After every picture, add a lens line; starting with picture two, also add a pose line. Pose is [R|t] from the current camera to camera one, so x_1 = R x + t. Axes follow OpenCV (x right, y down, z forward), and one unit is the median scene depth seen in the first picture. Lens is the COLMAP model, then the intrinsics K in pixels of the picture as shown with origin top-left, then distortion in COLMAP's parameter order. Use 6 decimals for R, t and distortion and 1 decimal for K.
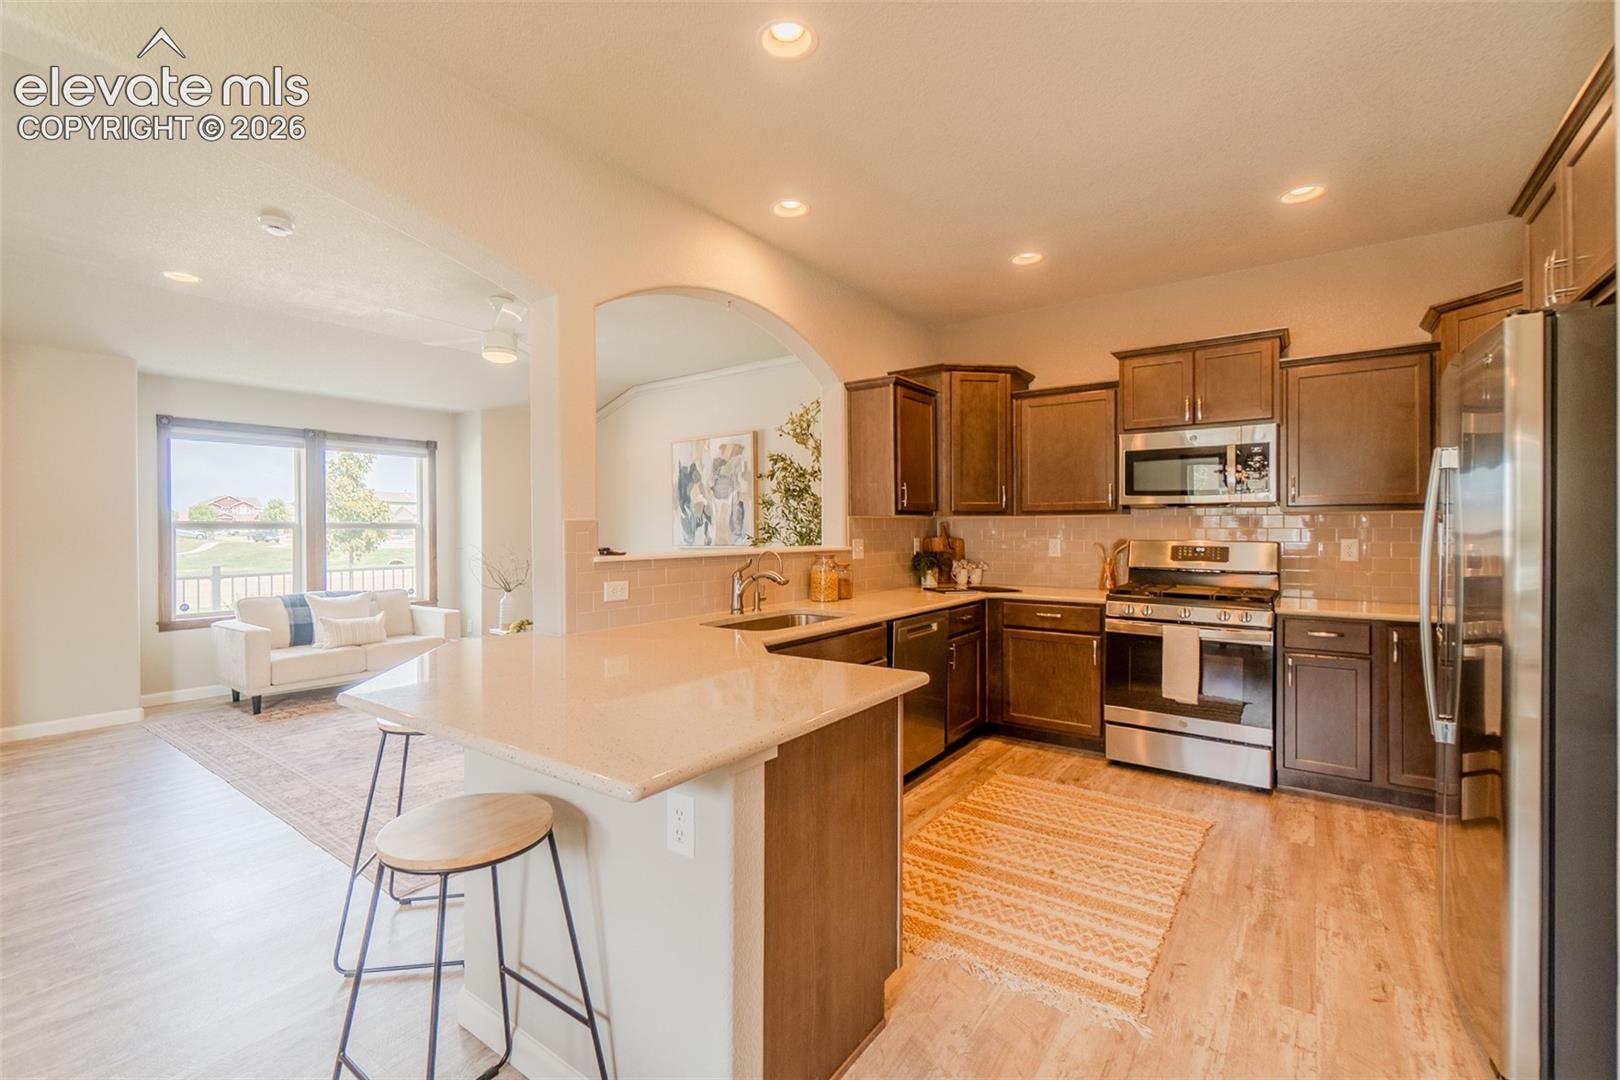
lens RADIAL K [[698.0, 0, 796.6], [0, 698.0, 532.6], [0, 0, 1]] dist [-0.000613, -0.000298]
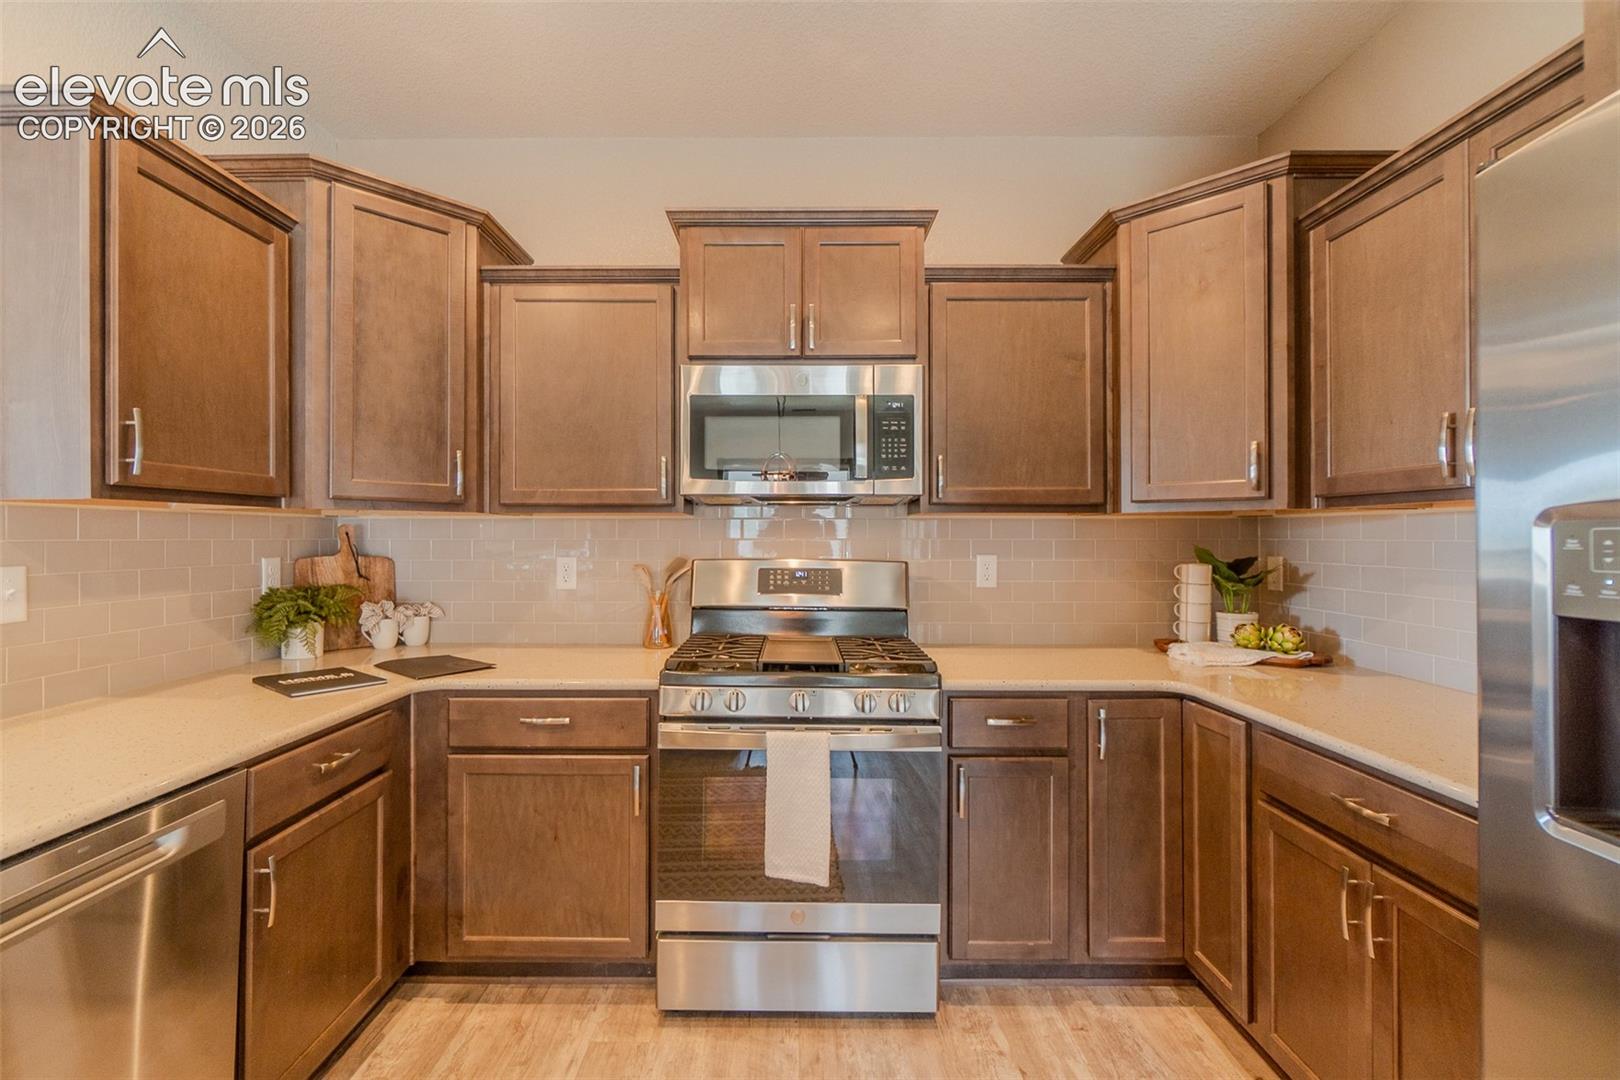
lens RADIAL K [[698.0, 0, 796.6], [0, 698.0, 532.6], [0, 0, 1]] dist [-0.000613, -0.000298]
pose [[0.800496, 0.009527, 0.599262, 0.207272], [-0.000500, 0.999884, -0.015229, -0.002706], [-0.599338, 0.011891, 0.800408, 0.503518]]
